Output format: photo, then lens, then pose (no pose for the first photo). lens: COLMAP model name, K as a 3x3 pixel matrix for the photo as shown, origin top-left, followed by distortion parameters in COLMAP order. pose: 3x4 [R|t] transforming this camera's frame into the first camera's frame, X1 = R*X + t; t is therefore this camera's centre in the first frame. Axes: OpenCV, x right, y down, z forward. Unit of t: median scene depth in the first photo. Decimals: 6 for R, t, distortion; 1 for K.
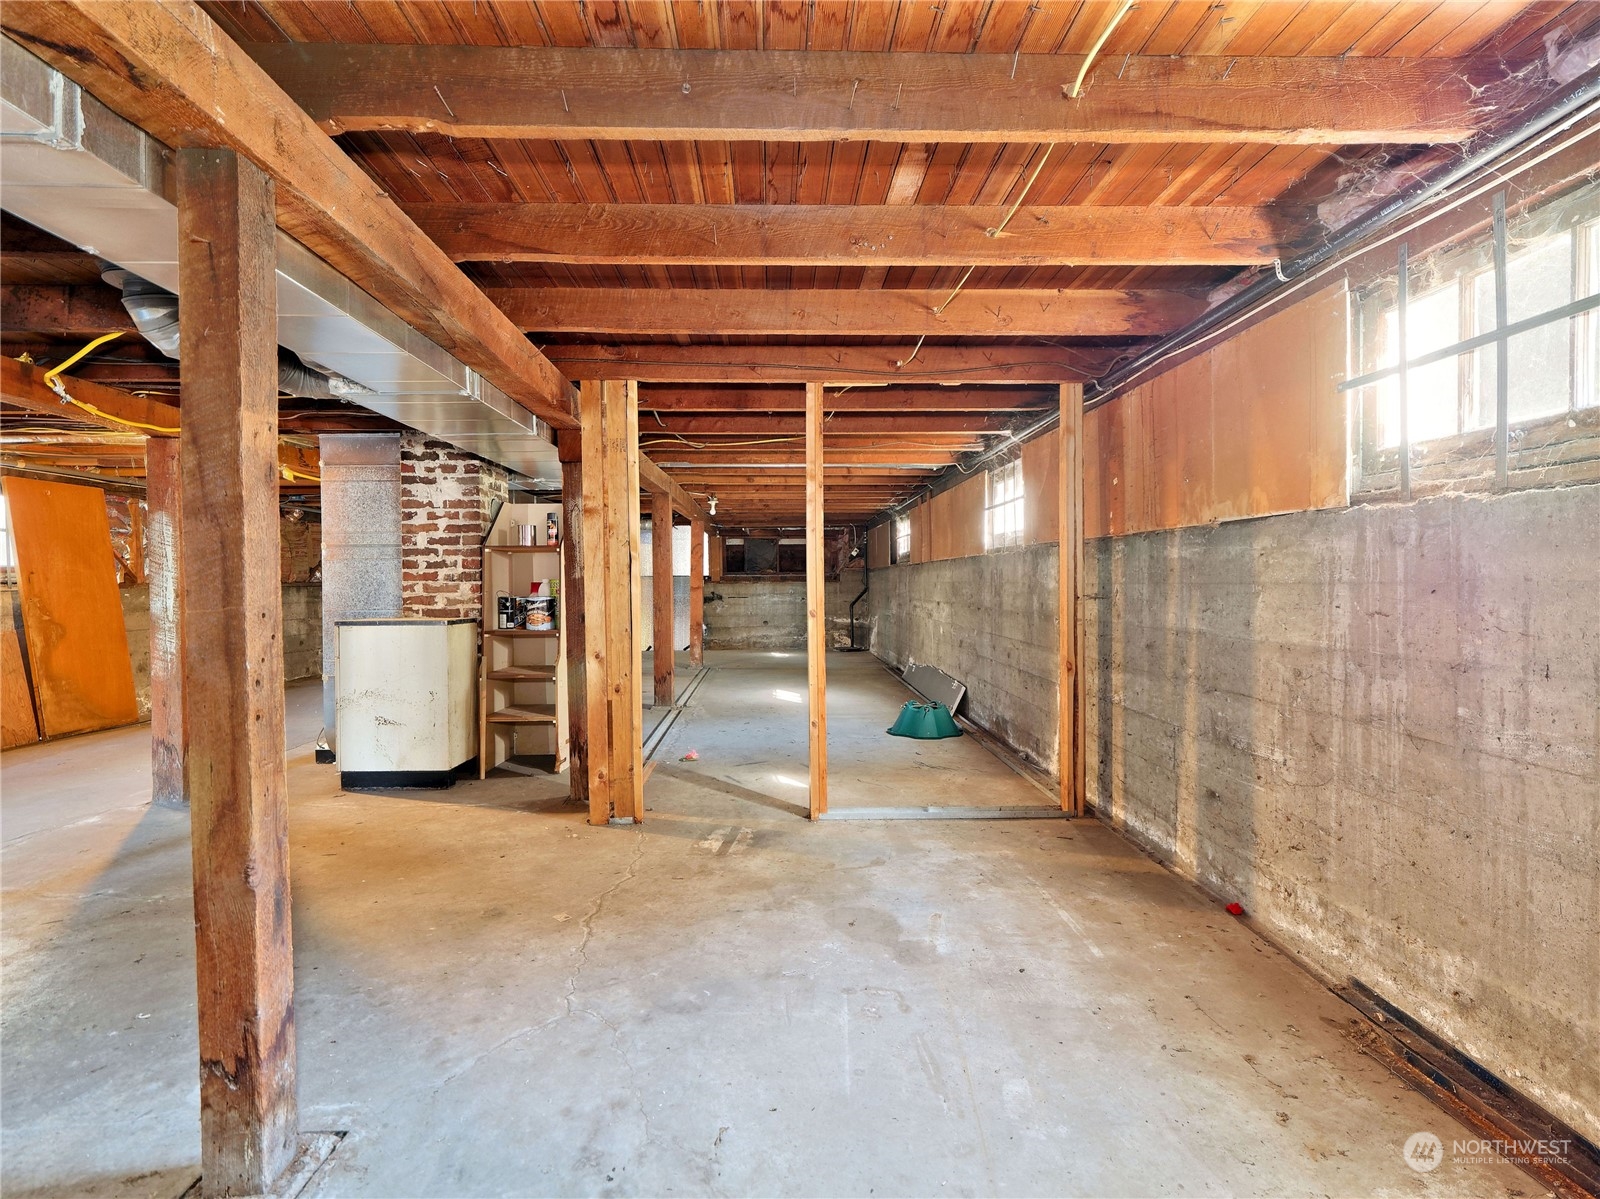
lens RADIAL K [[753.3, 0, 797.3], [0, 753.3, 602.9], [0, 0, 1]] dist [-0.012374, 0.000229]
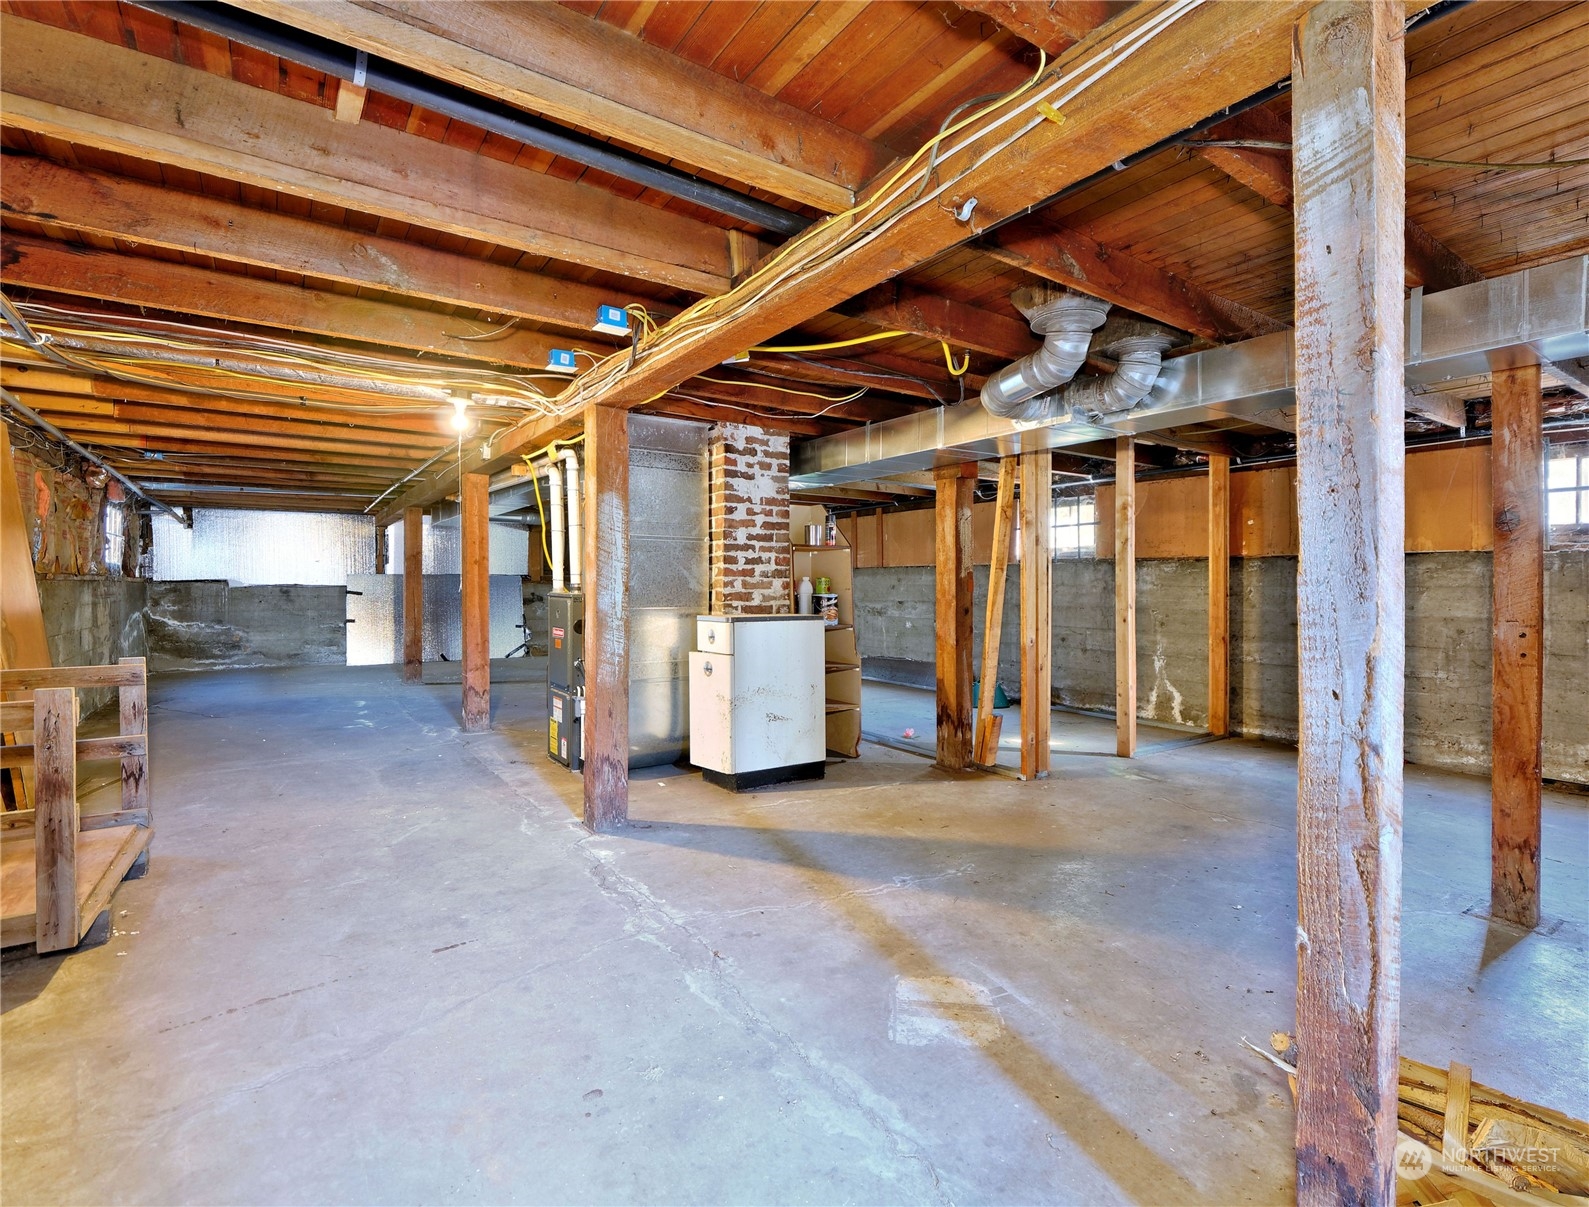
lens RADIAL K [[767.7, 0, 795.8], [0, 767.7, 593.3], [0, 0, 1]] dist [0.000963, 0.000234]
pose [[0.842553, 0.005526, 0.538585, -0.981995], [0.004259, 0.999848, -0.016923, 0.009466], [-0.538596, 0.016552, 0.842401, 0.113769]]
